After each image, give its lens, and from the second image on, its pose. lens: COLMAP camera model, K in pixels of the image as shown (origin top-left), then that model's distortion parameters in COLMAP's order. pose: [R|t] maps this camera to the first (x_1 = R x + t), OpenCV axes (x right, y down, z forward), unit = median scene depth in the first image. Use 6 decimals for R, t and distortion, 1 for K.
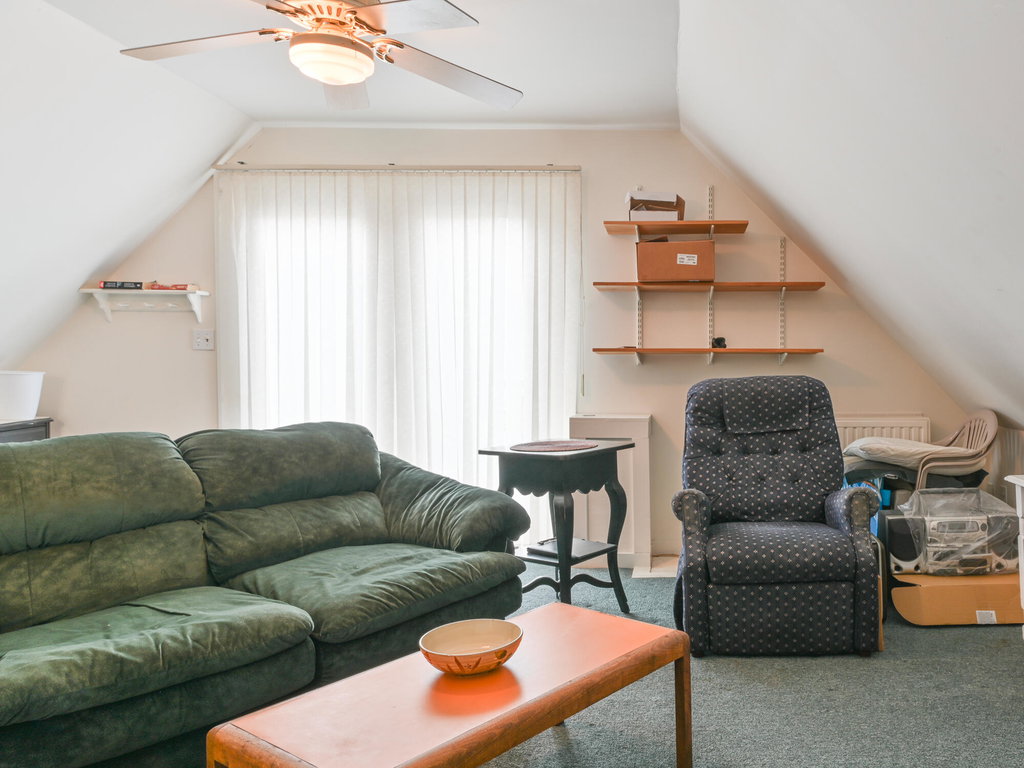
lens RADIAL K [[836.3, 0, 512.5], [0, 836.3, 376.4], [0, 0, 1]] dist [0.056581, -0.001382]
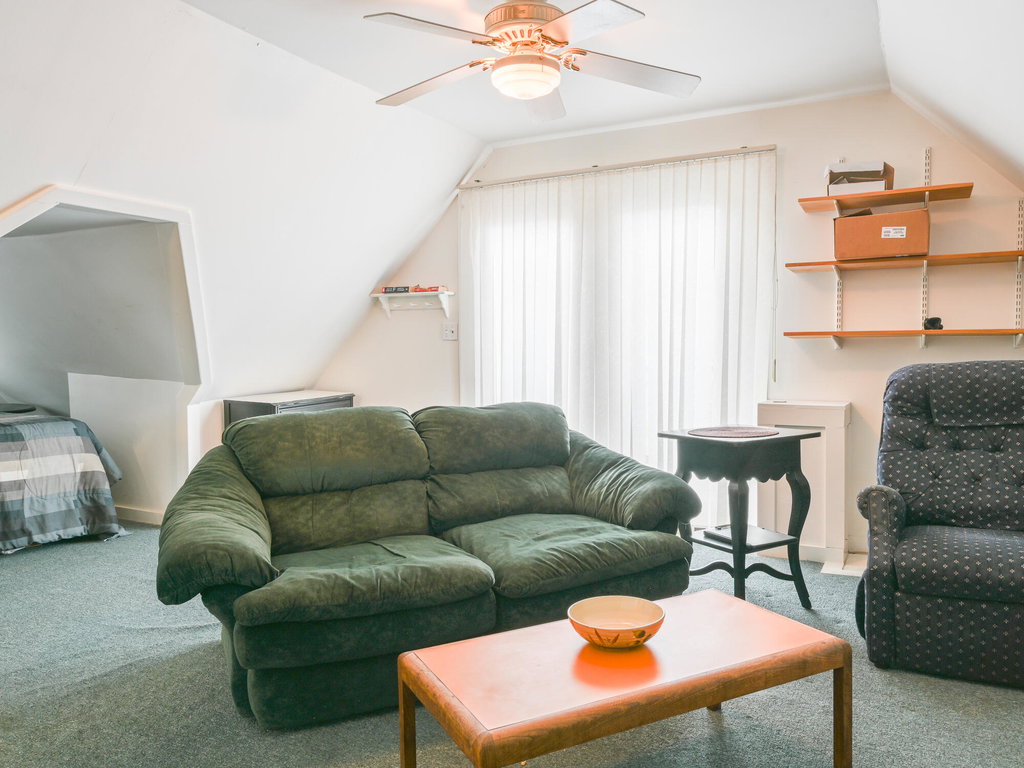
lens RADIAL K [[705.2, 0, 512.0], [0, 705.2, 384.0], [0, 0, 1]] dist [0.002053, 0.002600]
pose [[0.906392, 0.012350, -0.422258, 0.168130], [0.000627, 0.999532, 0.030579, 0.000830], [0.422438, -0.027981, 0.905960, 0.138184]]
